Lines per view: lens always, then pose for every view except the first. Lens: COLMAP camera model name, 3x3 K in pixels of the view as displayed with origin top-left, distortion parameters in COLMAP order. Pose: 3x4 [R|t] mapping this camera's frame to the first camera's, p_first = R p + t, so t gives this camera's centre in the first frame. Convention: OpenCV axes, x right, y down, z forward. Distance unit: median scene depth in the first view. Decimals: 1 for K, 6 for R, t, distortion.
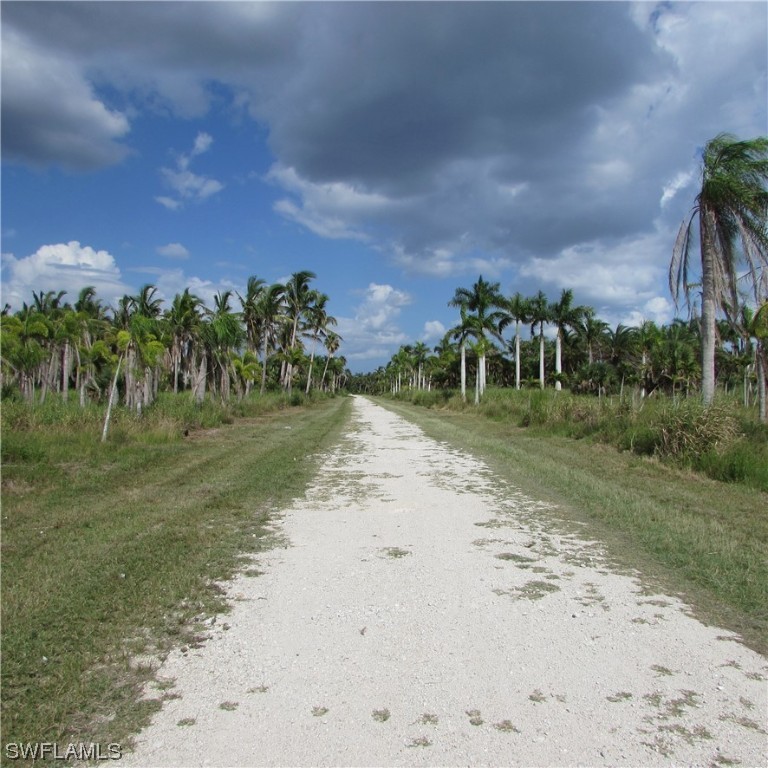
lens RADIAL K [[726.3, 0, 389.6], [0, 726.3, 368.2], [0, 0, 1]] dist [-0.033076, 0.000000]
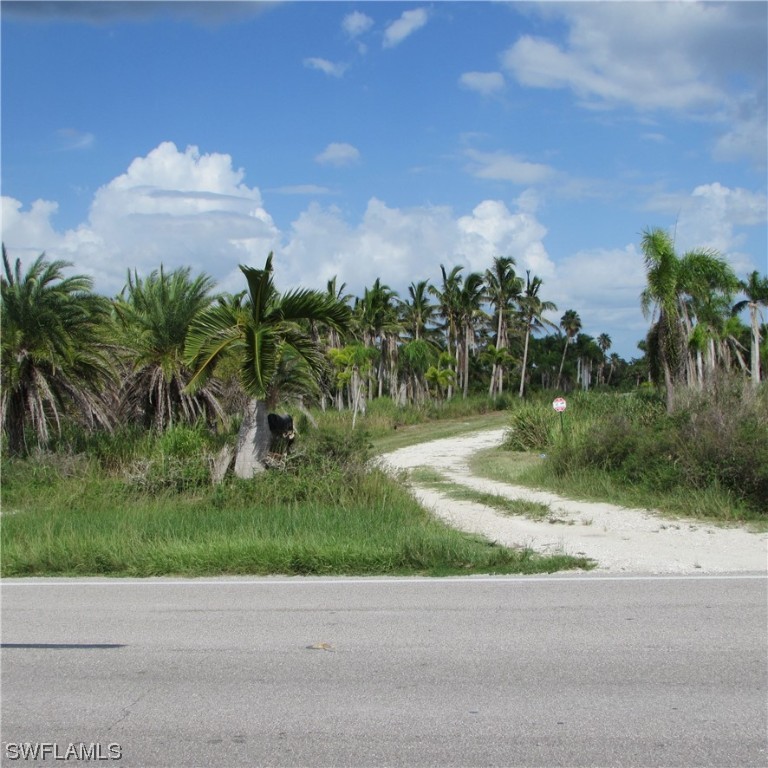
lens RADIAL K [[1262.4, 0, 410.1], [0, 1262.4, 473.7], [0, 0, 1]] dist [-0.043441, 0.000000]
pose [[0.970979, -0.014964, -0.238697, 0.119259], [0.038480, 0.994813, 0.094164, -0.019286], [0.236049, -0.100616, 0.966518, -0.491743]]
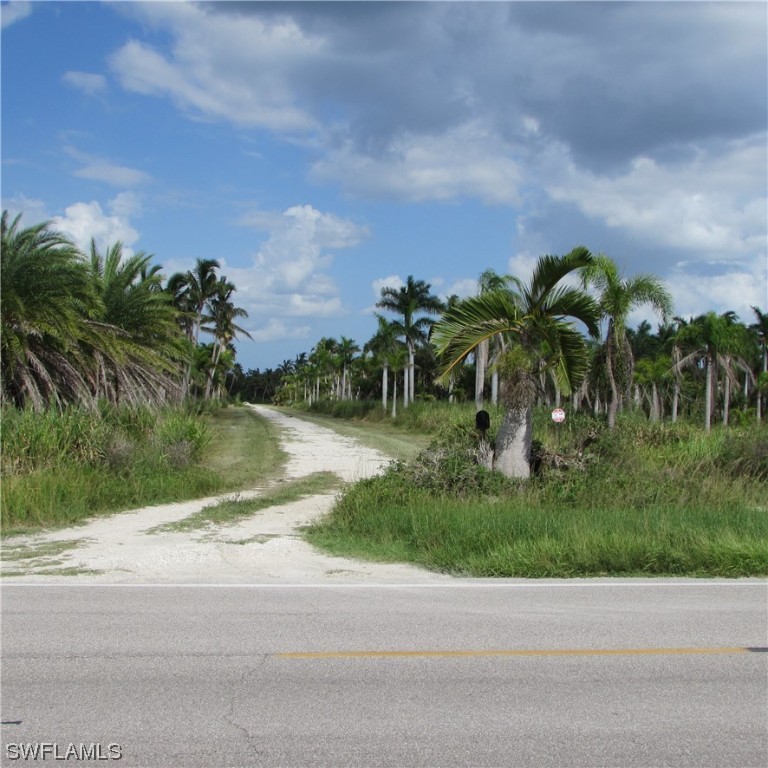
lens RADIAL K [[1262.4, 0, 387.3], [0, 1262.4, 412.3], [0, 0, 1]] dist [-0.043441, 0.000000]
pose [[0.997213, 0.026136, 0.069879, -0.008612], [-0.028982, 0.998778, 0.040029, -0.017168], [-0.068747, -0.041943, 0.996752, -0.493400]]
